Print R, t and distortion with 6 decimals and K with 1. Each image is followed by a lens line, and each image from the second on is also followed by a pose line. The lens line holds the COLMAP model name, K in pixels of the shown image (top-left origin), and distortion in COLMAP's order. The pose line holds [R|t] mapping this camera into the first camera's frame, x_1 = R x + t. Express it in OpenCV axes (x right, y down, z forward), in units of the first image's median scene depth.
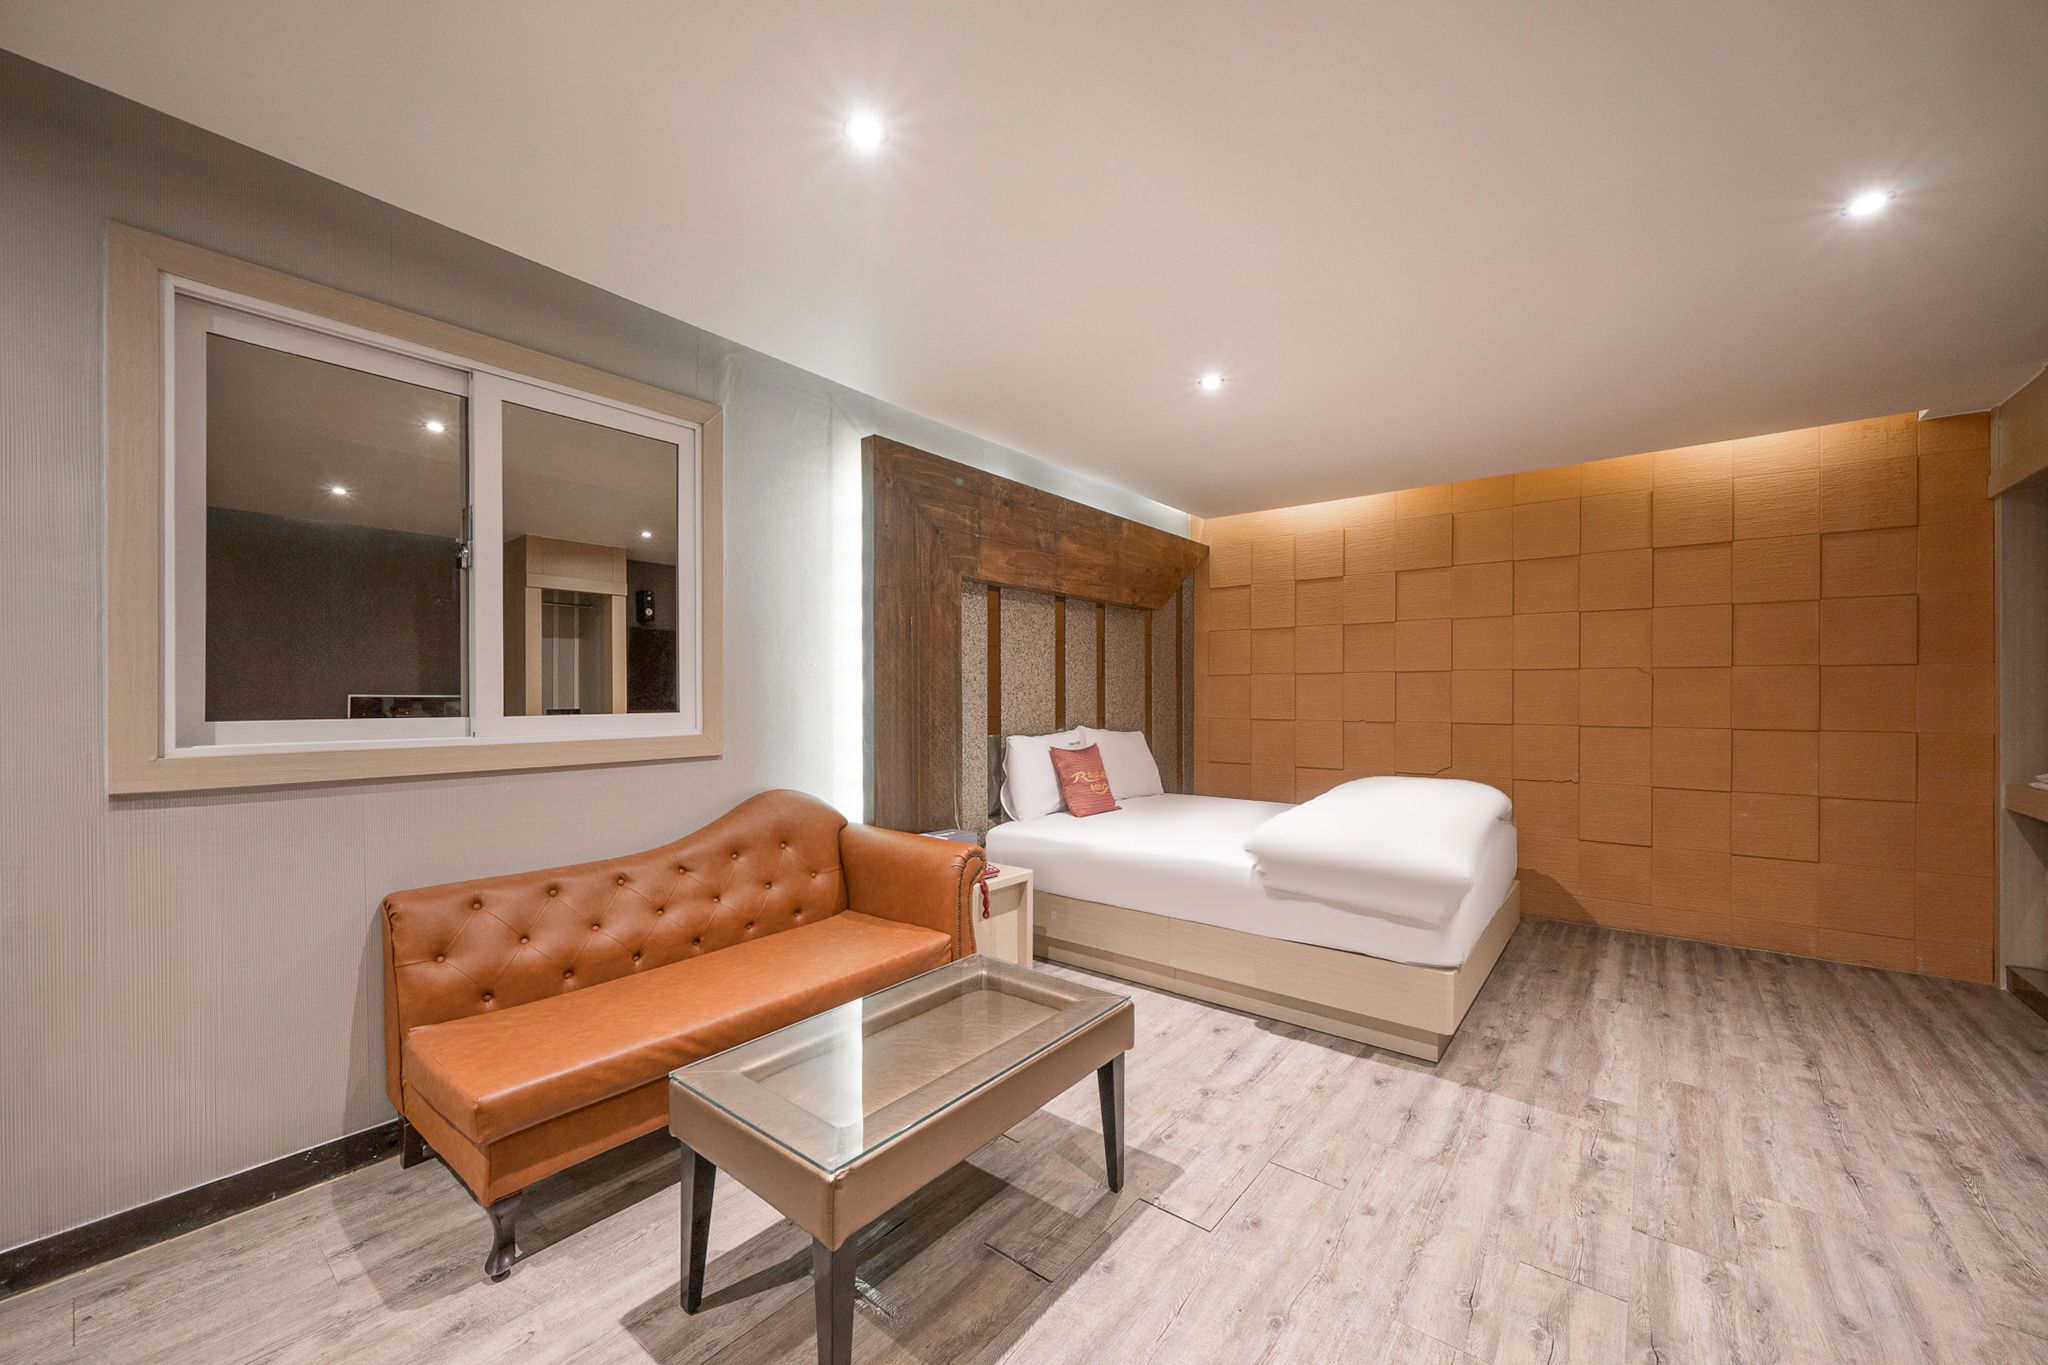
lens RADIAL K [[747.0, 0, 1019.4], [0, 747.0, 700.6], [0, 0, 1]] dist [-0.001150, -0.000178]
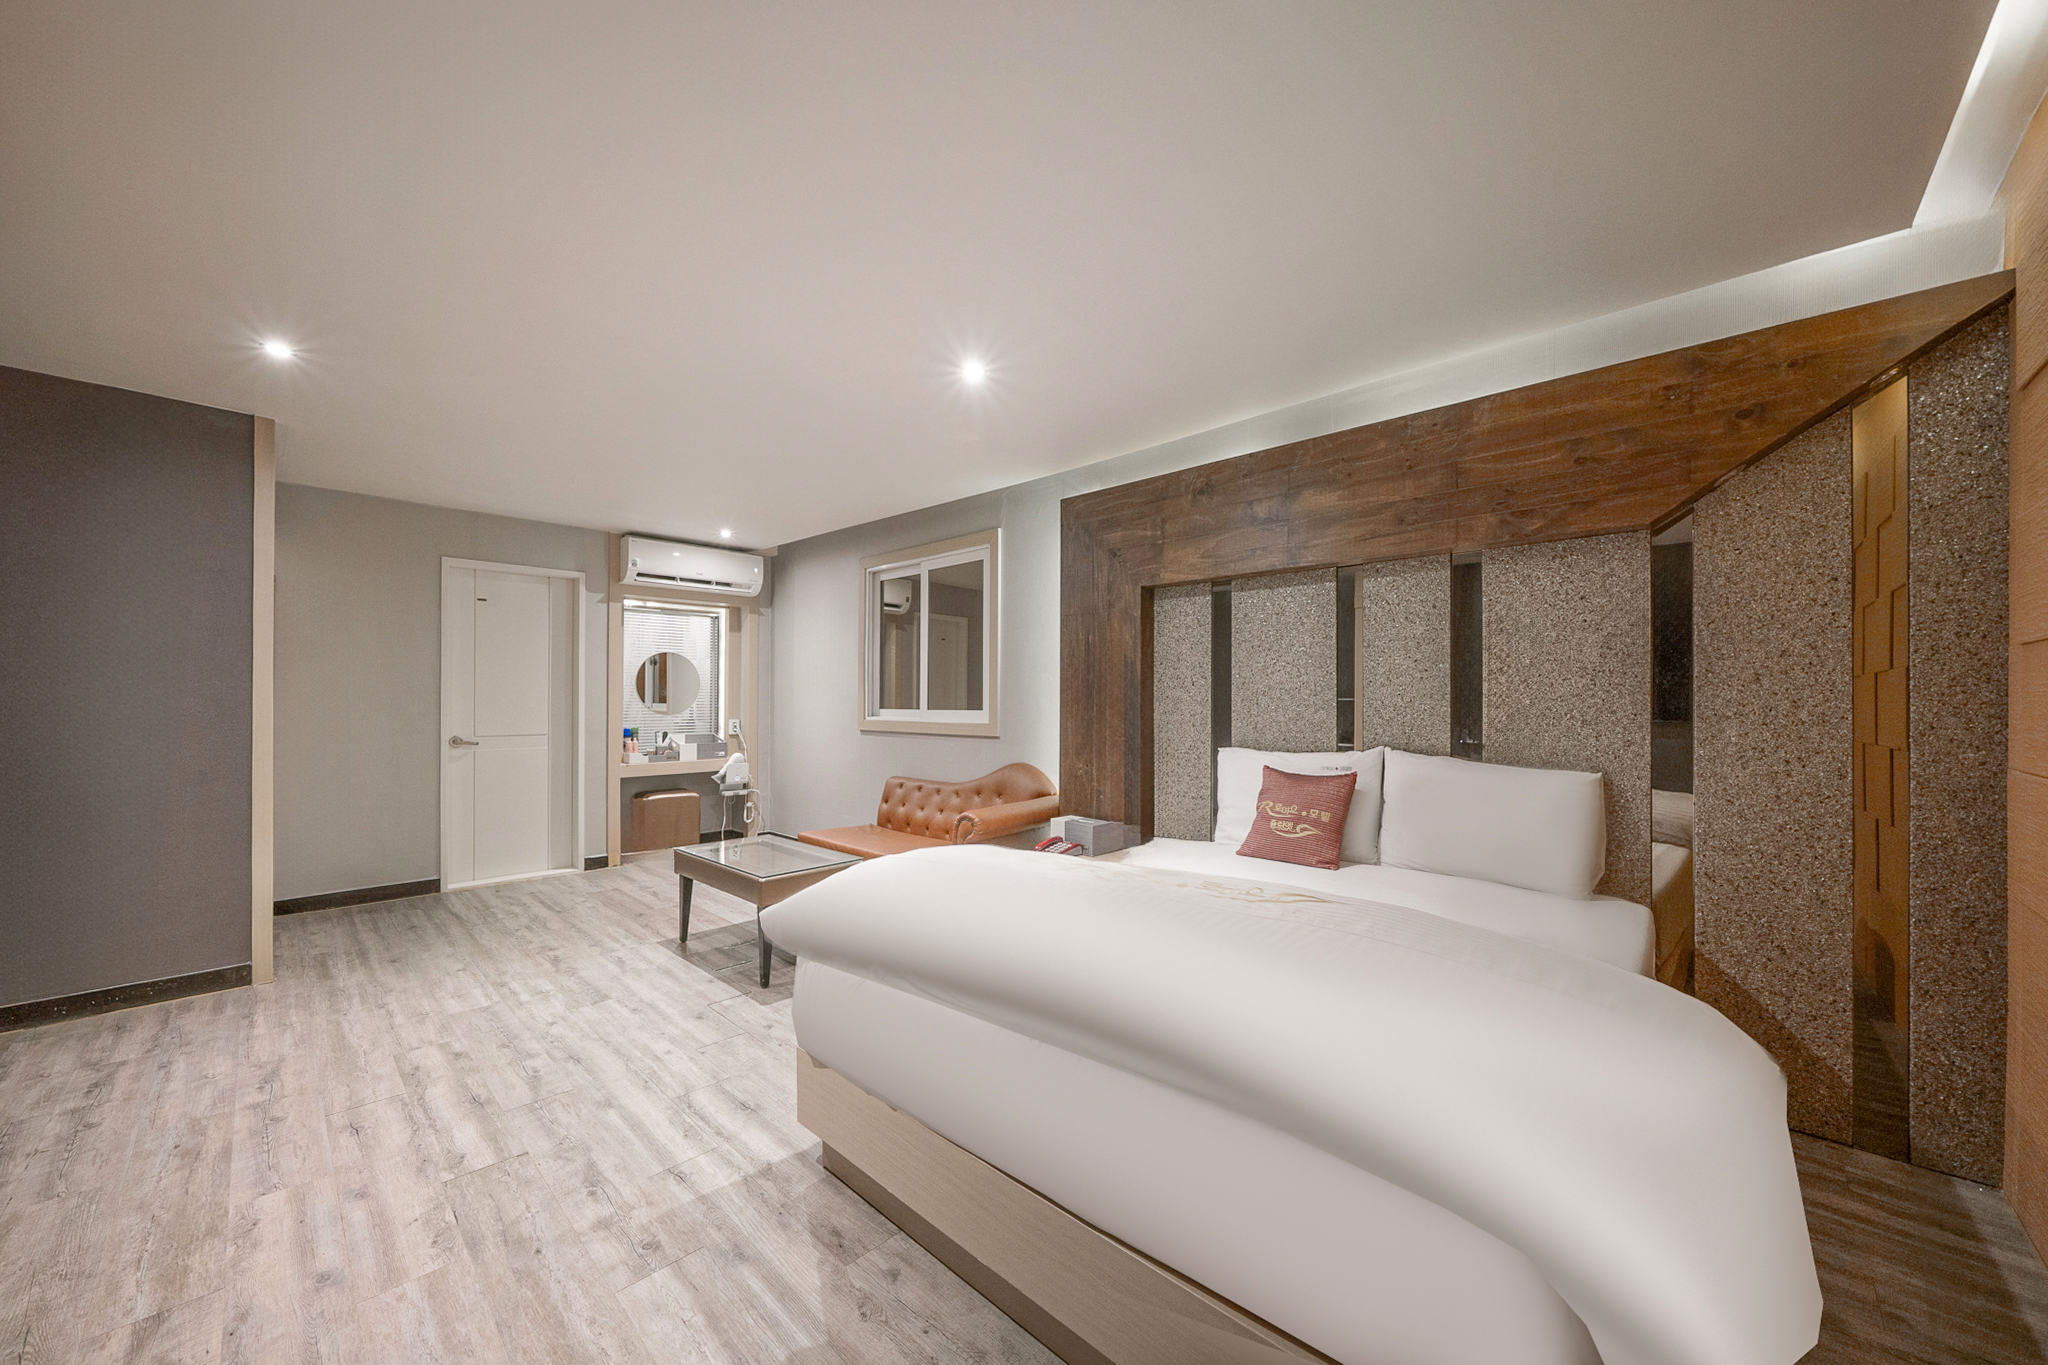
lens RADIAL K [[747.0, 0, 1066.1], [0, 747.0, 701.8], [0, 0, 1]] dist [-0.001150, -0.000178]
pose [[-0.028484, 0.001757, -0.999593, 1.628204], [-0.009829, 0.999950, 0.002038, -0.011640], [0.999546, 0.009883, -0.028465, 1.547358]]
